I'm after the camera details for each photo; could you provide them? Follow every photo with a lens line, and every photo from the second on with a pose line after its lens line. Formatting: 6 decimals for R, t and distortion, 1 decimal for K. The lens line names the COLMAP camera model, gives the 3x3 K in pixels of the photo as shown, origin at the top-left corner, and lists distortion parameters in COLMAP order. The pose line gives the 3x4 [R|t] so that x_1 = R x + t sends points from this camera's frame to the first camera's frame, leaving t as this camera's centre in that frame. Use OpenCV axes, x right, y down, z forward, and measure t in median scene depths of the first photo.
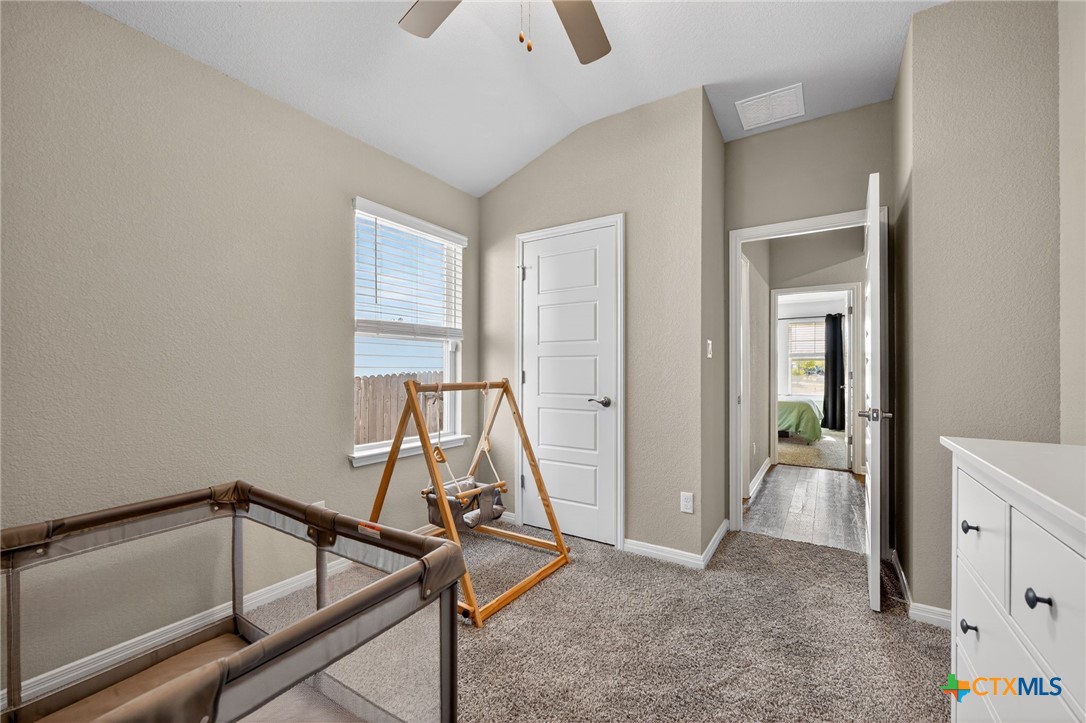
lens RADIAL K [[446.7, 0, 543.7], [0, 446.7, 368.1], [0, 0, 1]] dist [0.000762, 0.000057]
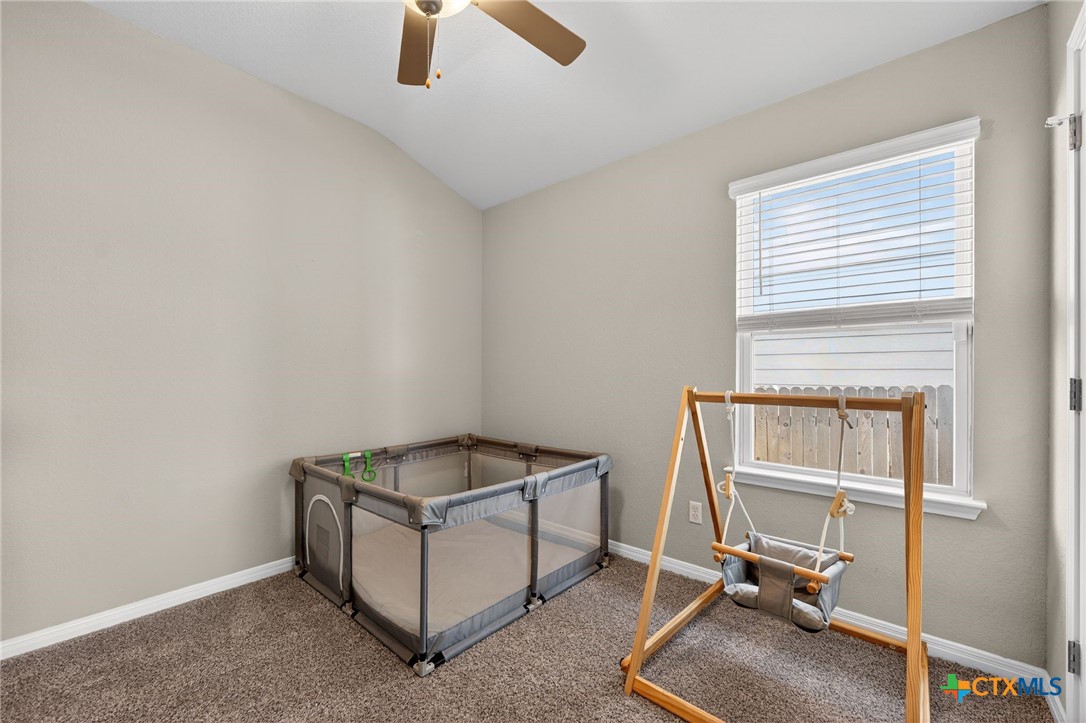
lens RADIAL K [[446.7, 0, 544.7], [0, 446.7, 367.4], [0, 0, 1]] dist [0.000762, 0.000057]
pose [[-0.160179, -0.007426, -0.987060, 0.509852], [0.004648, 0.999955, -0.008278, -0.003672], [0.987077, -0.005914, -0.160137, 0.731683]]
